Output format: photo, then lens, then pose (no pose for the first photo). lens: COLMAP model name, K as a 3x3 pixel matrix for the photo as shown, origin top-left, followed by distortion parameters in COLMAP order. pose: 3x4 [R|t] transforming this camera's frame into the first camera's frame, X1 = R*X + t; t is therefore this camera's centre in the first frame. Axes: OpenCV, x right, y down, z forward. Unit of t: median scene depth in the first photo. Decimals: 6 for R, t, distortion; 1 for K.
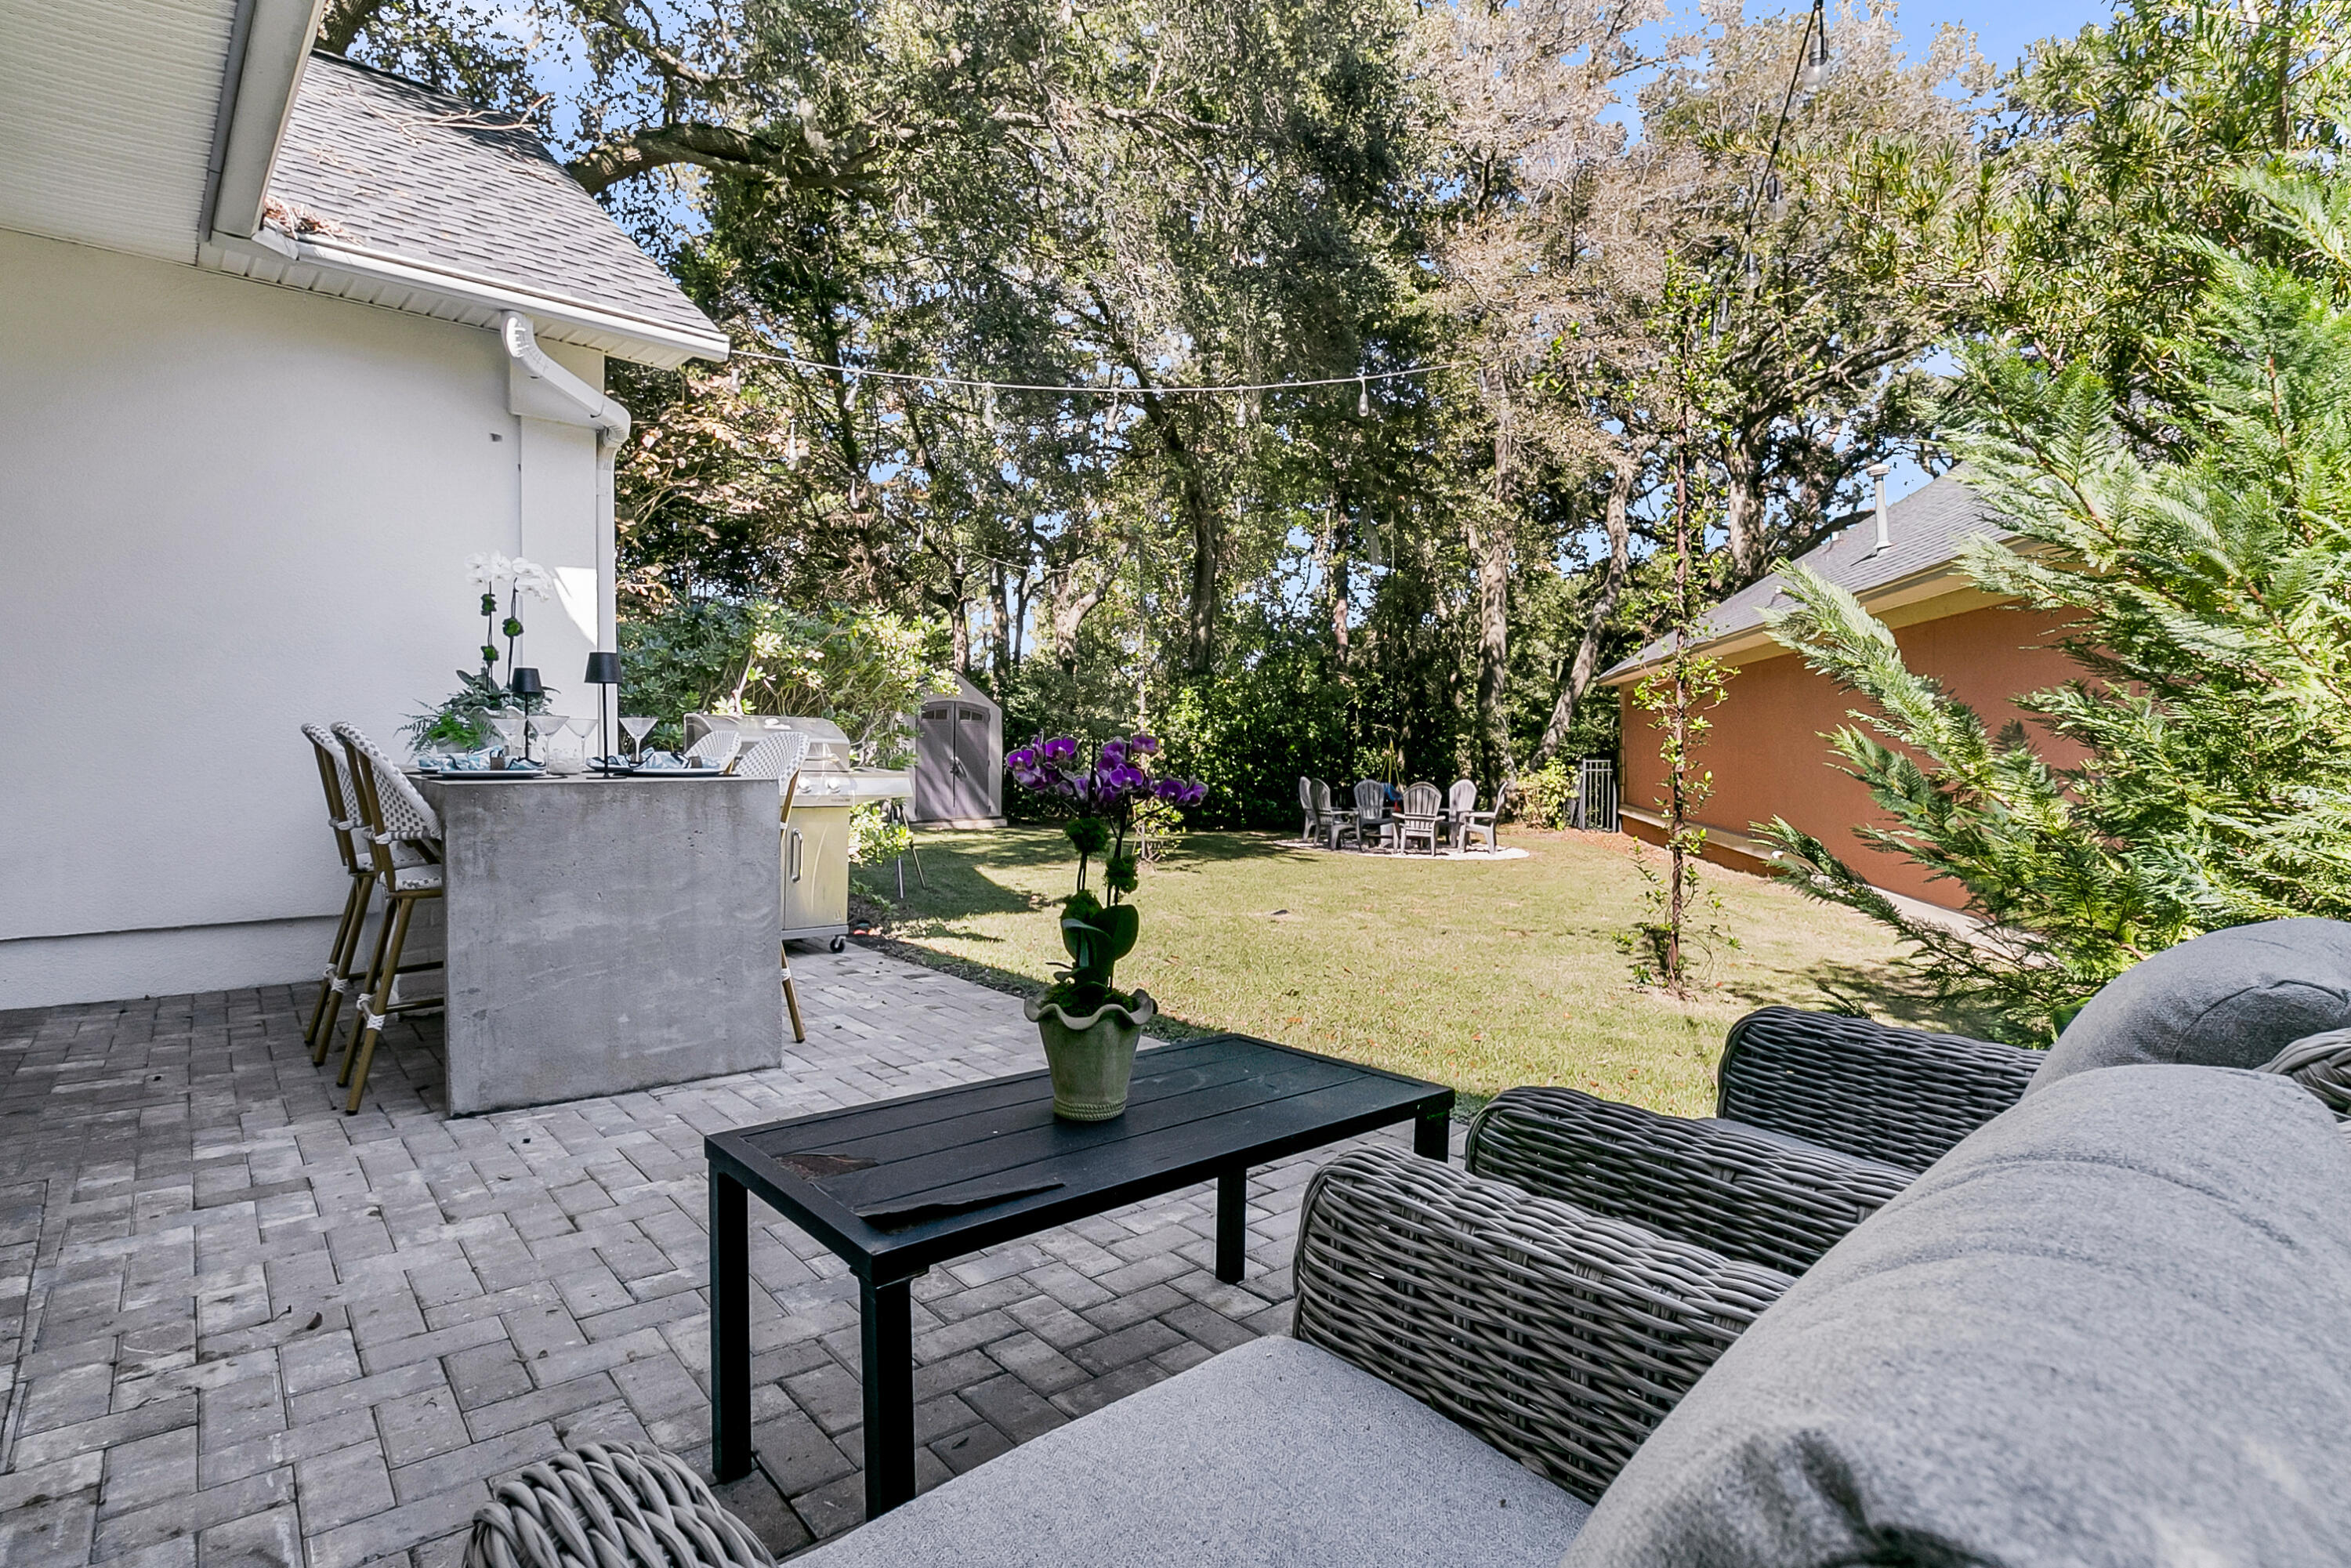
lens RADIAL K [[1165.0, 0, 1169.9], [0, 1165.0, 768.7], [0, 0, 1]] dist [-0.001895, -0.000411]
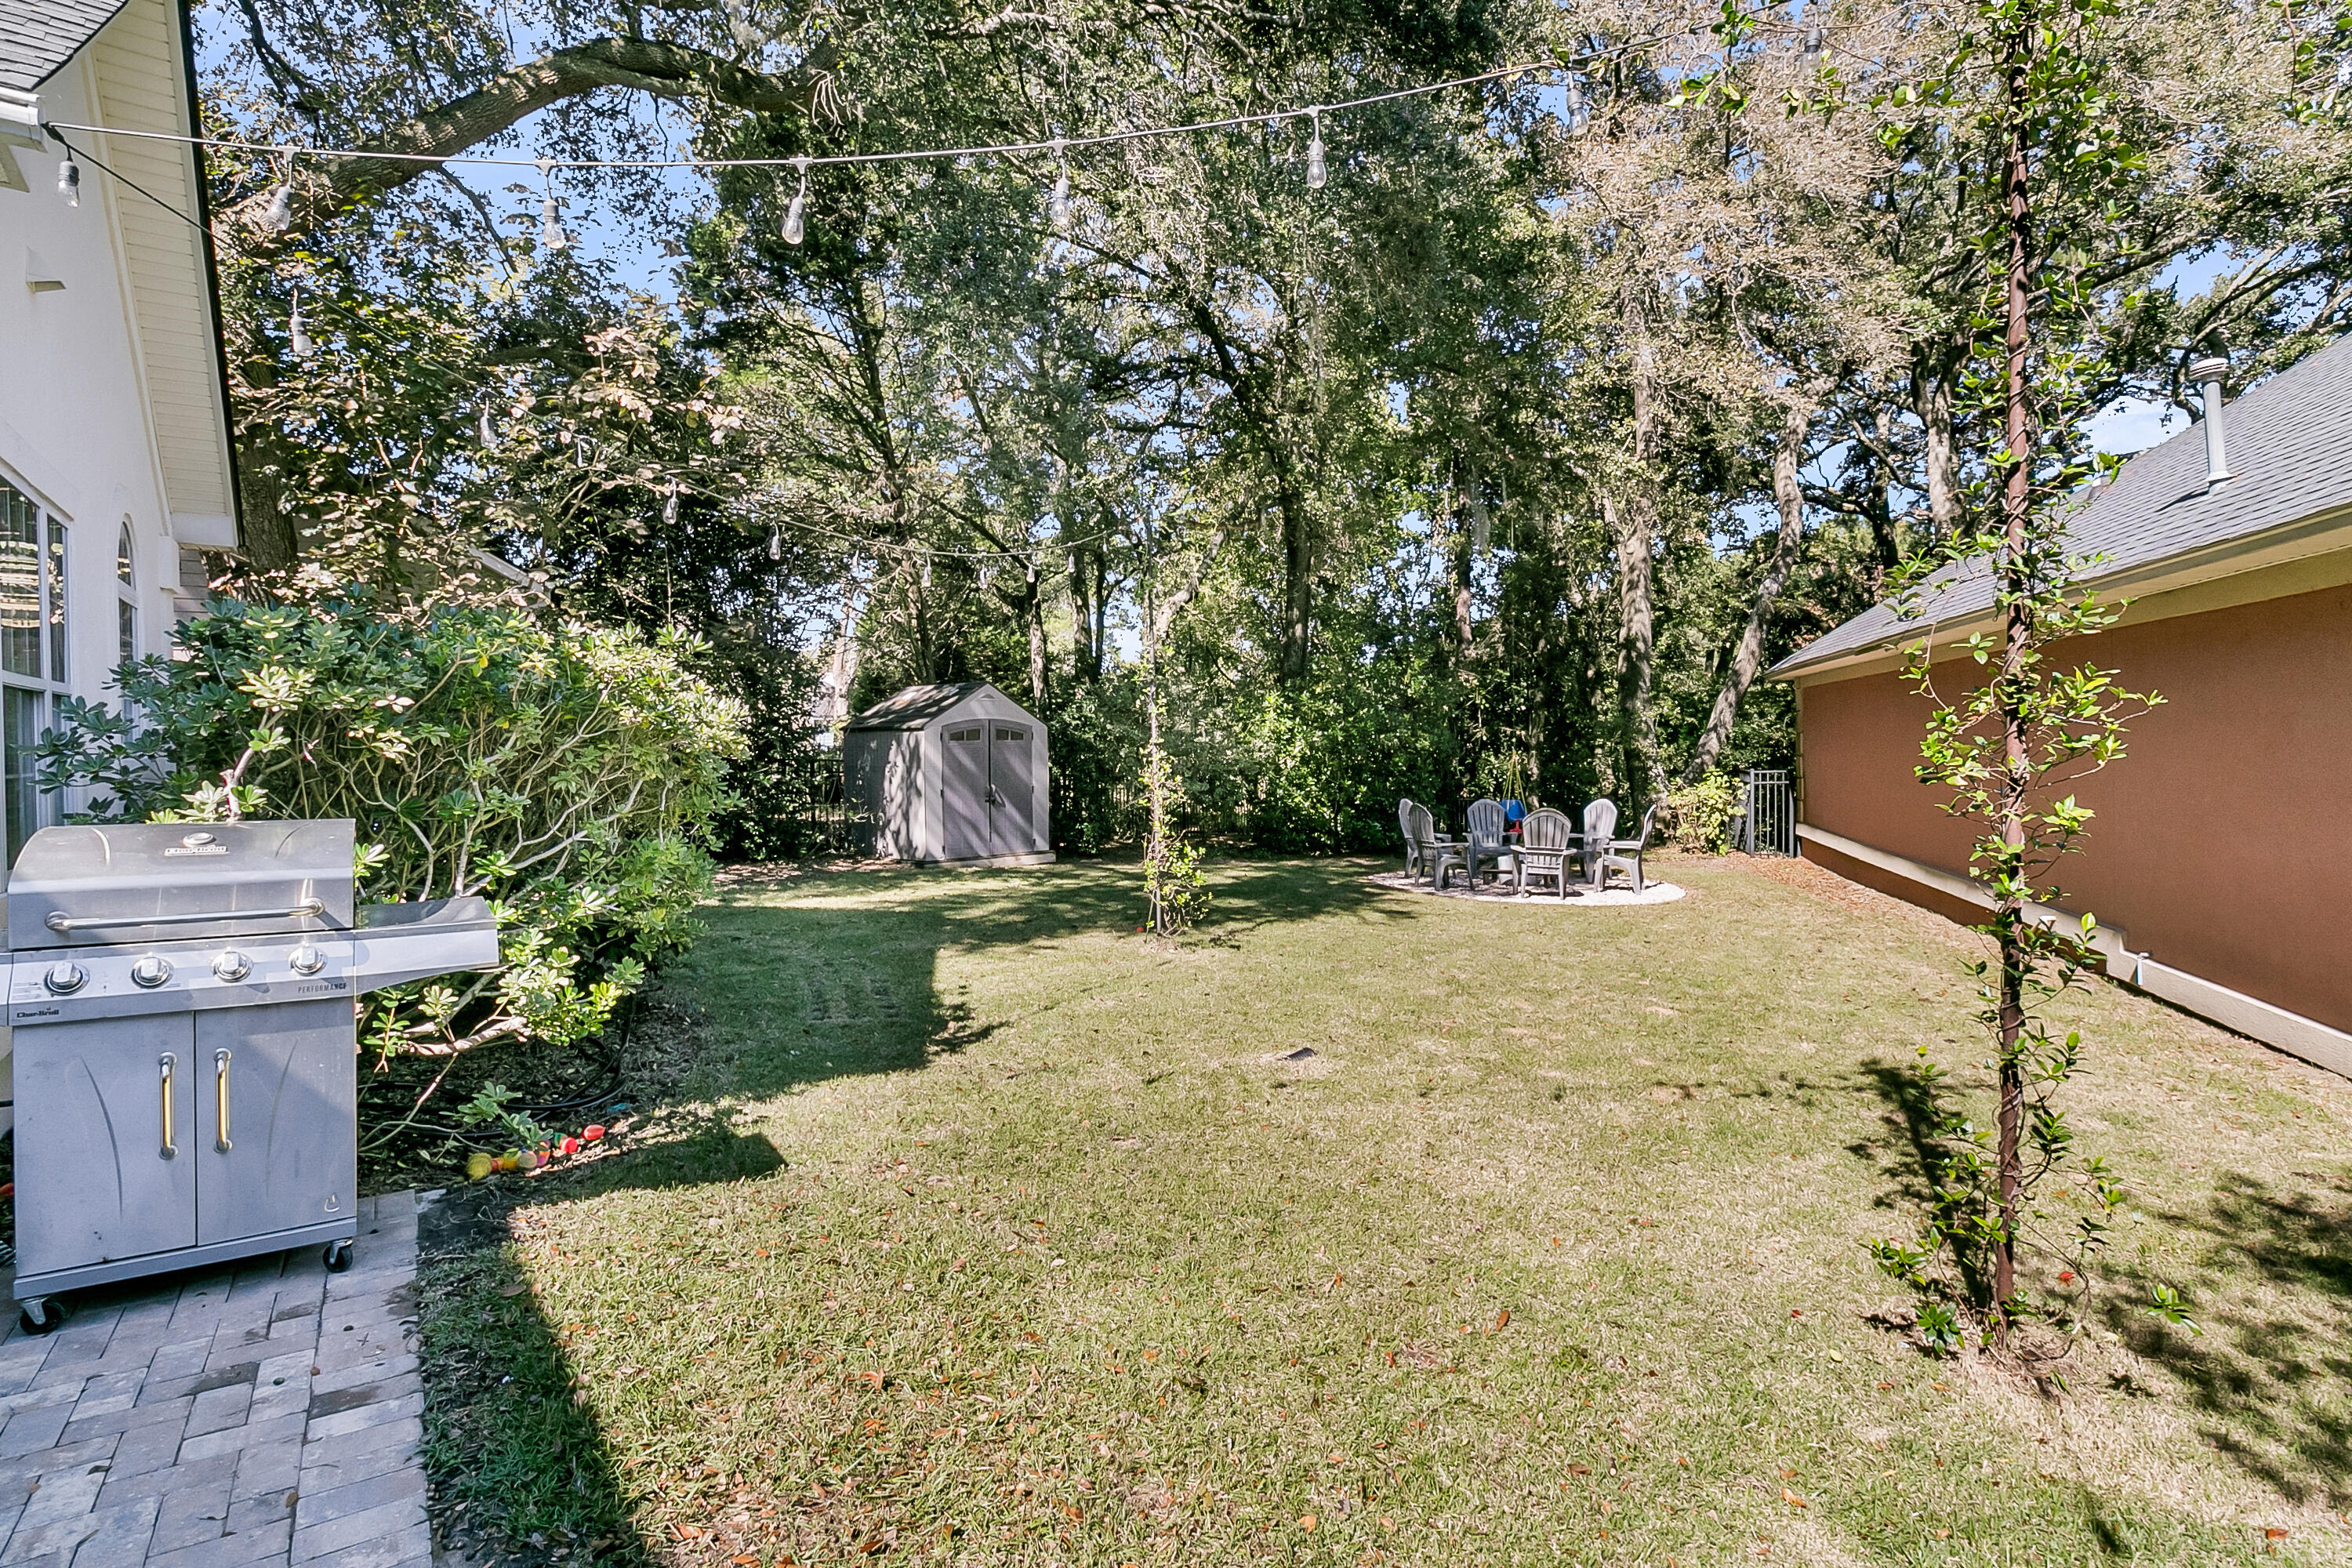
lens RADIAL K [[1163.9, 0, 1186.9], [0, 1163.9, 761.7], [0, 0, 1]] dist [0.000964, -0.003506]
pose [[0.994546, -0.016828, -0.102937, 0.039657], [0.016435, 0.999854, -0.004666, -0.016354], [0.103001, 0.002949, 0.994677, 0.130074]]
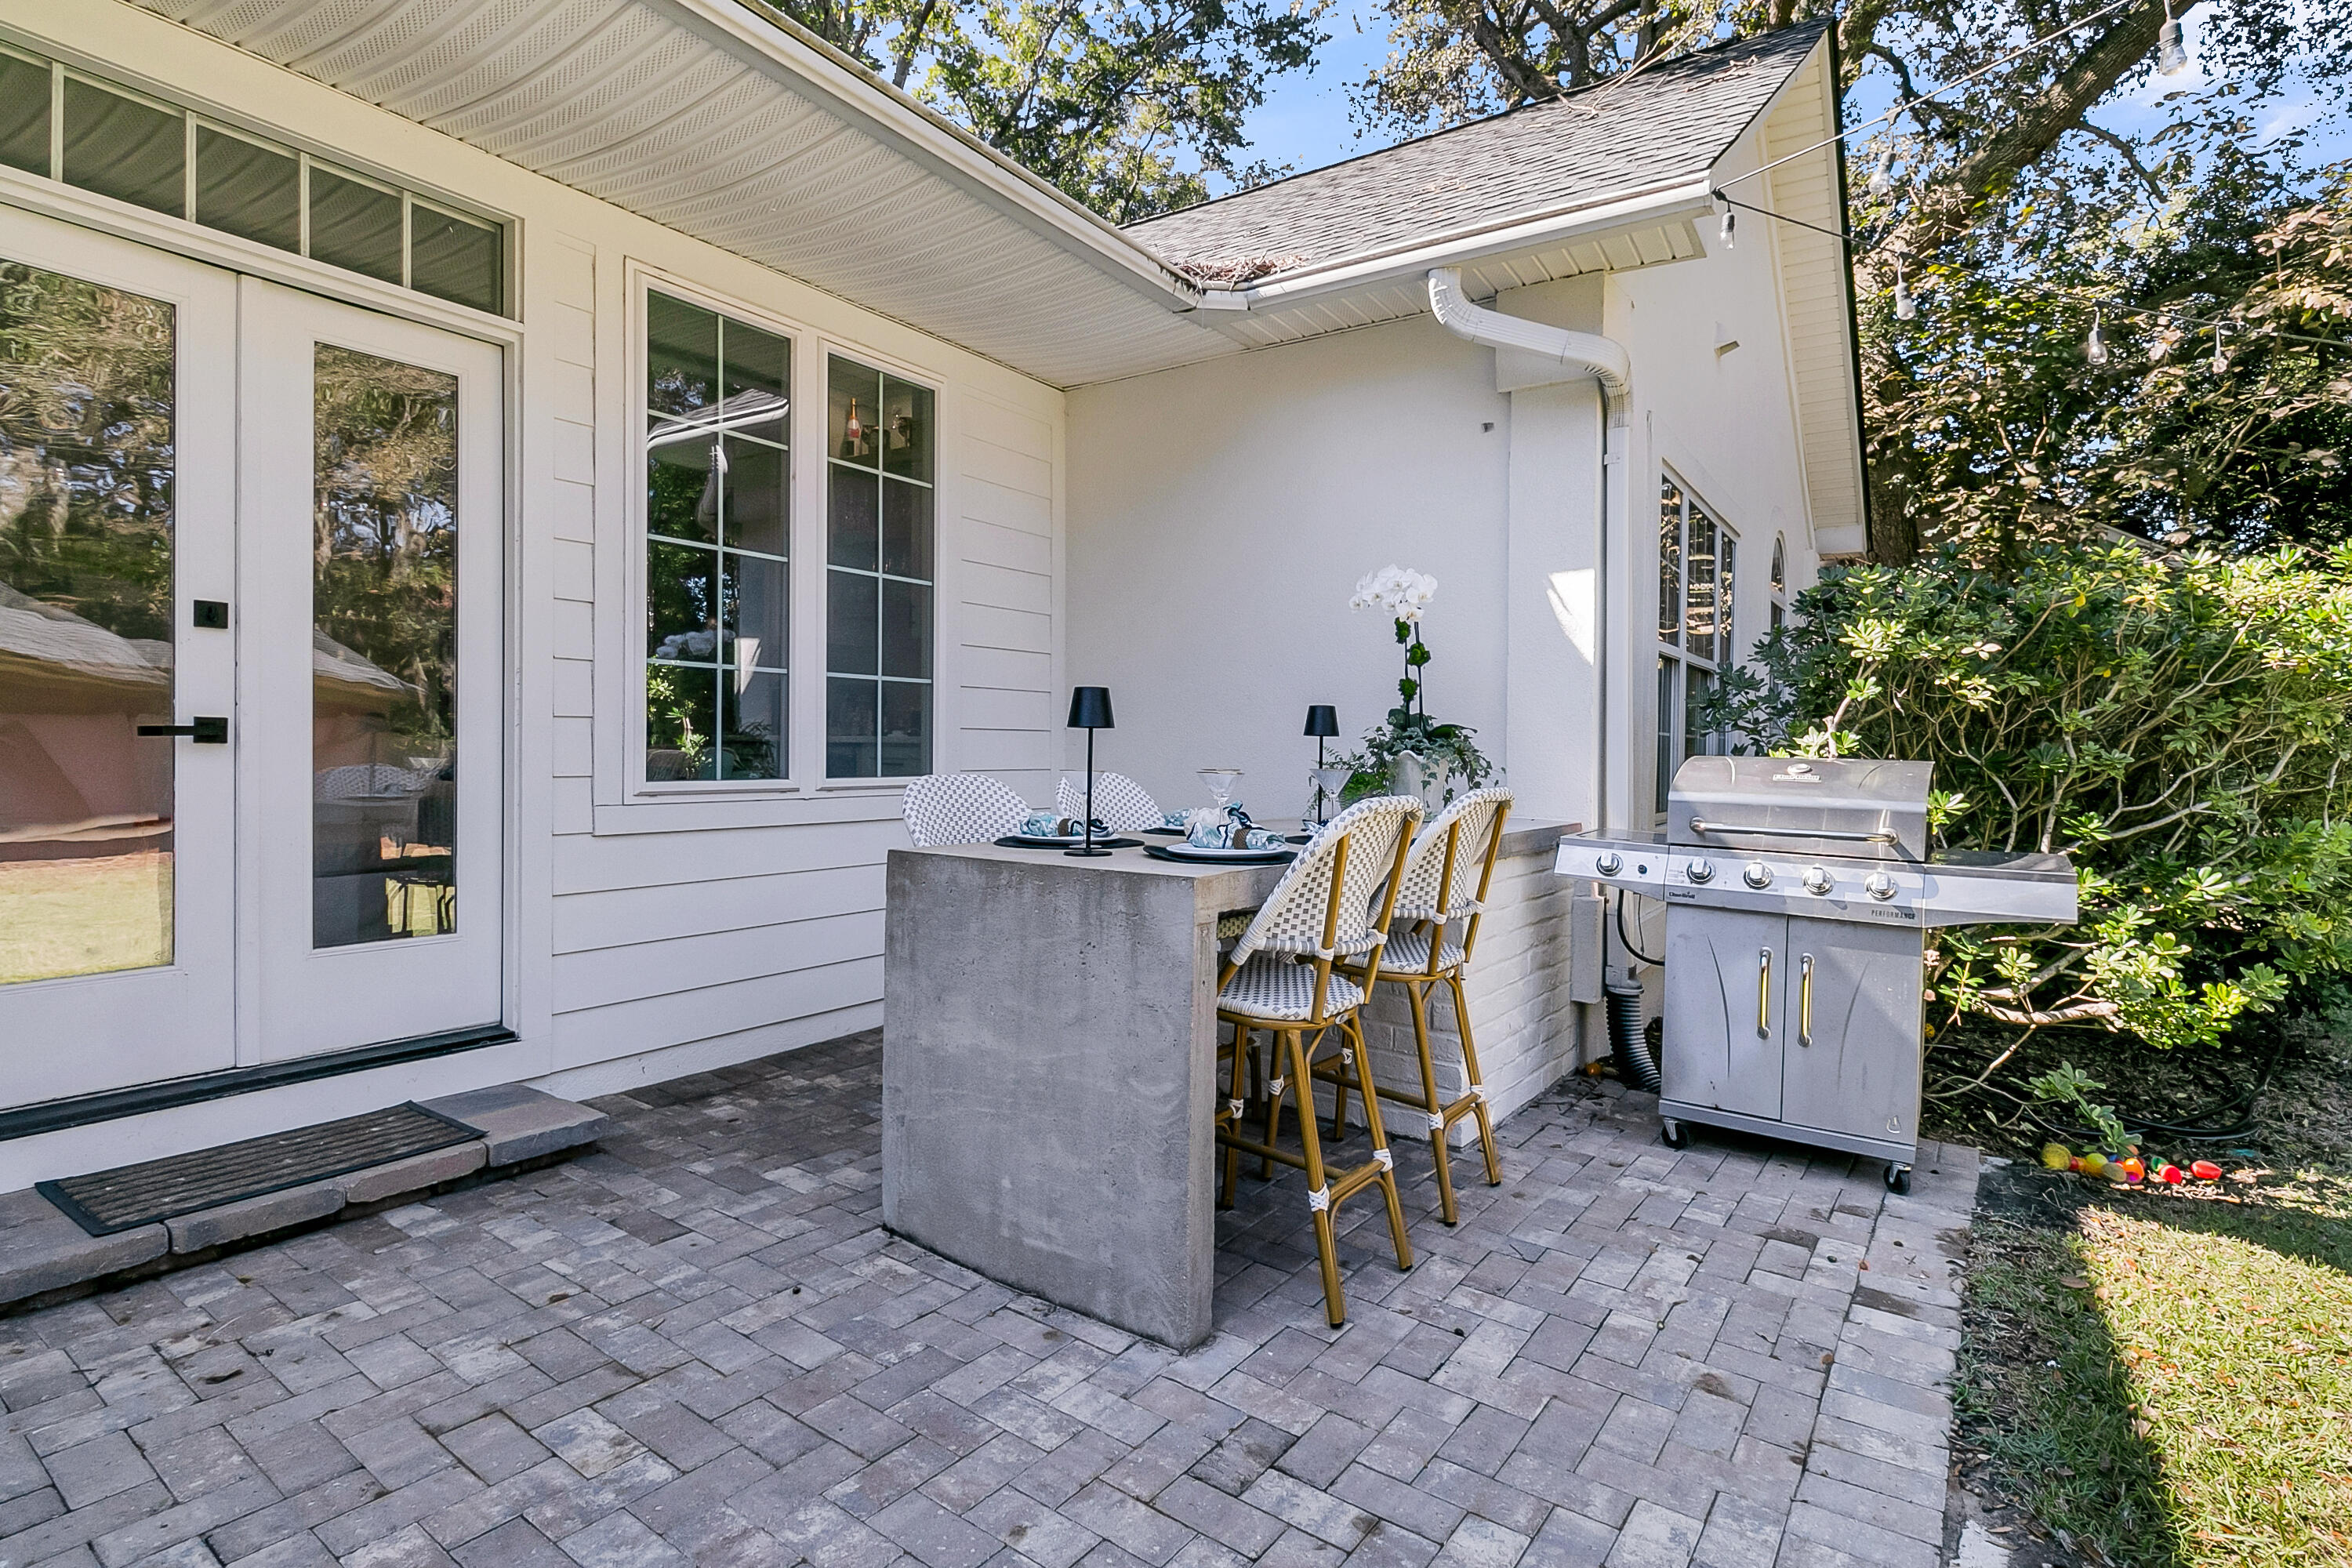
lens RADIAL K [[1163.9, 0, 1186.9], [0, 1163.9, 761.7], [0, 0, 1]] dist [0.000964, -0.003506]
pose [[0.247632, 0.003979, -0.968846, 0.040551], [-0.032020, 0.999479, -0.004079, -0.007848], [0.968325, 0.032032, 0.247630, 0.135813]]
